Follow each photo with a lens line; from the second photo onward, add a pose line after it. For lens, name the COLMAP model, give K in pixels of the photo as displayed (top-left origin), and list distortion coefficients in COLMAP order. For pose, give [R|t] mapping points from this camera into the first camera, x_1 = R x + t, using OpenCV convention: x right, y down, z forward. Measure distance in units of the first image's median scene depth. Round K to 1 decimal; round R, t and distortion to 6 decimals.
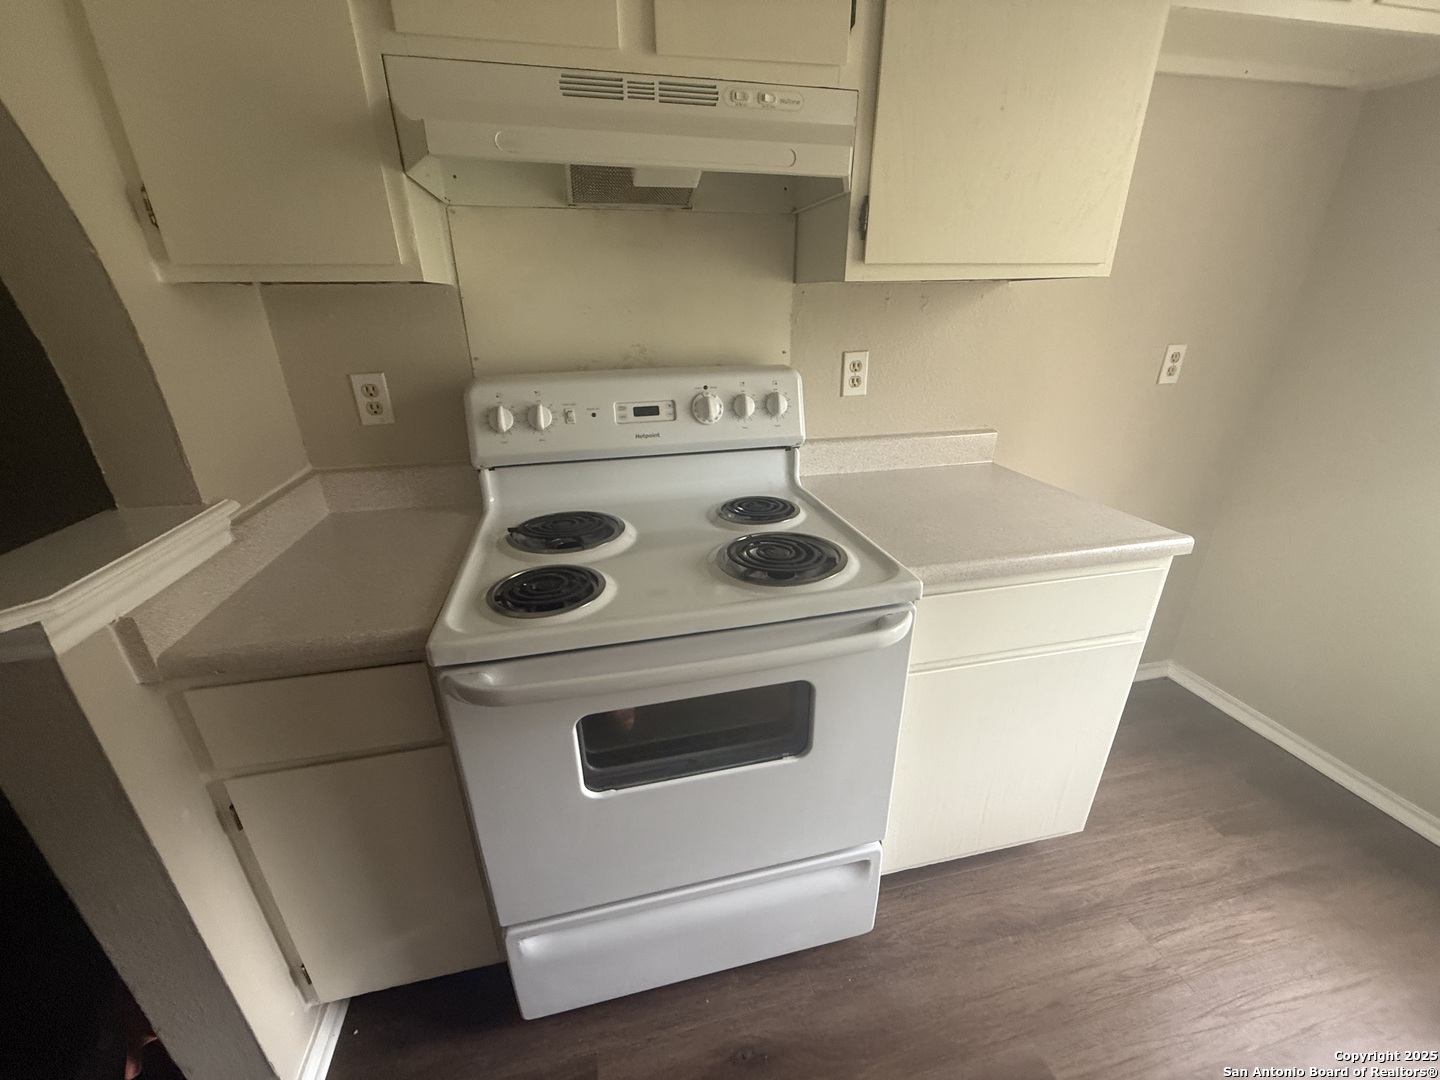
lens RADIAL K [[573.2, 0, 716.5], [0, 573.2, 539.6], [0, 0, 1]] dist [0.000839, -0.000639]
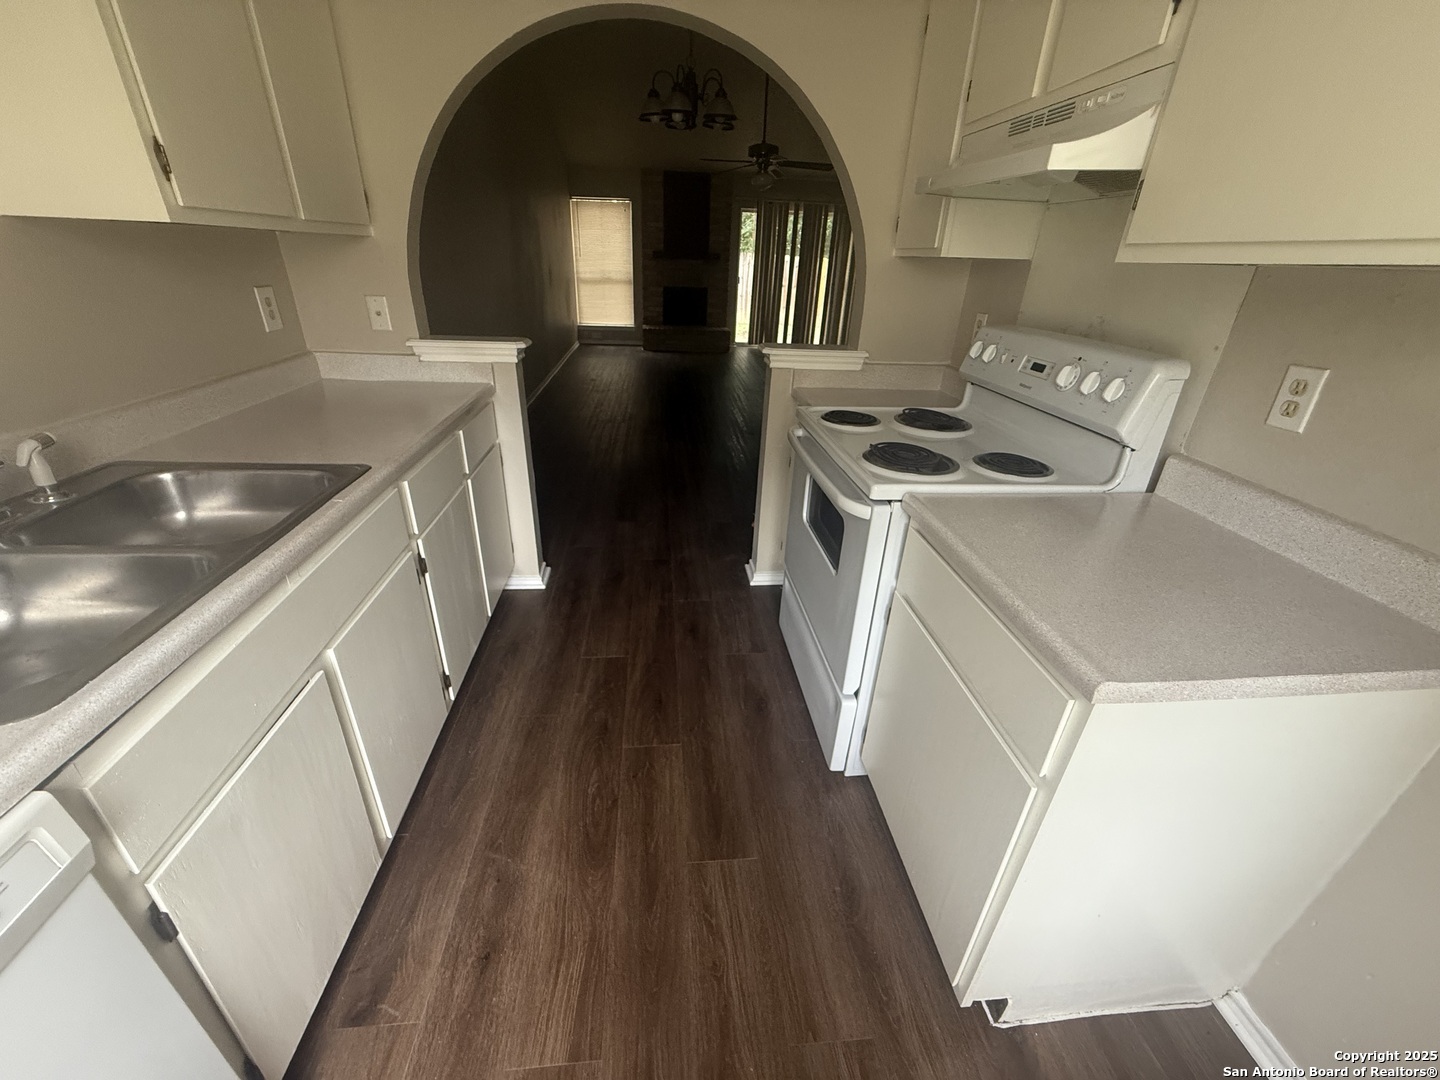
lens RADIAL K [[573.2, 0, 716.5], [0, 573.2, 539.6], [0, 0, 1]] dist [0.000839, -0.000639]
pose [[-0.126004, 0.447858, -0.885182, 1.245186], [-0.412897, 0.787656, 0.457290, -0.217989], [0.902019, 0.423109, 0.085671, 0.449461]]
